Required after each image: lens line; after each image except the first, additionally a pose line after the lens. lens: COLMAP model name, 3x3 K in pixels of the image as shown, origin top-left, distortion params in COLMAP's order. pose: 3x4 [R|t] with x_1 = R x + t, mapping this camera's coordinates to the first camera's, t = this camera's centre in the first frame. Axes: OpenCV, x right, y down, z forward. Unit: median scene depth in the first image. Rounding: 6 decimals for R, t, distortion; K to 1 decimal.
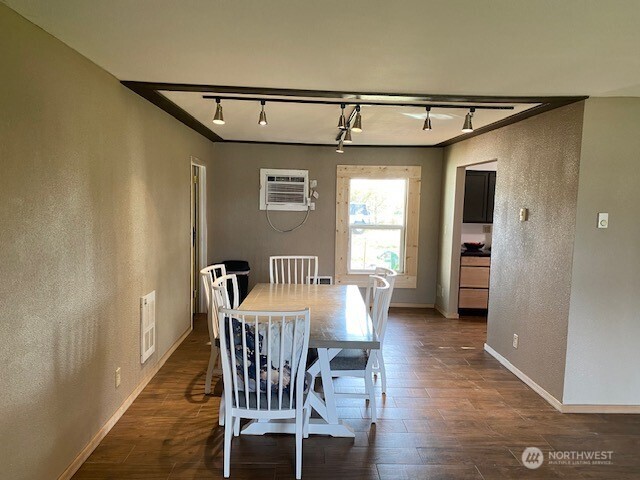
lens RADIAL K [[502.0, 0, 323.1], [0, 502.0, 242.2], [0, 0, 1]] dist [-0.006815, -0.013515]
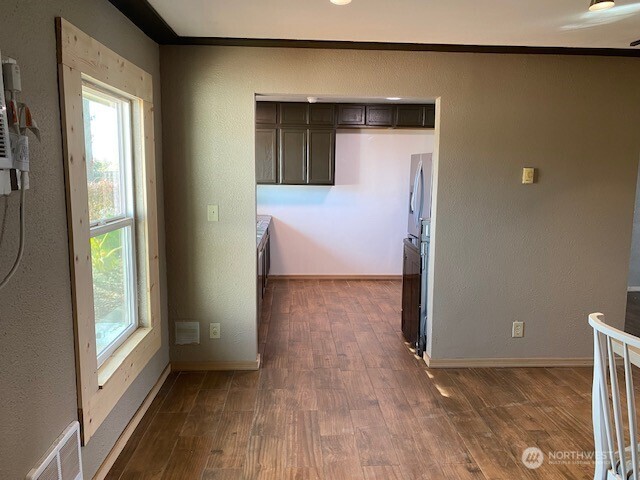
lens RADIAL K [[502.0, 0, 323.1], [0, 502.0, 242.2], [0, 0, 1]] dist [-0.006815, -0.013515]
pose [[-0.018660, -0.172509, 0.984831, -0.393617], [0.071086, 0.982281, 0.173409, -0.108705], [-0.997296, 0.073244, -0.006067, 1.300802]]
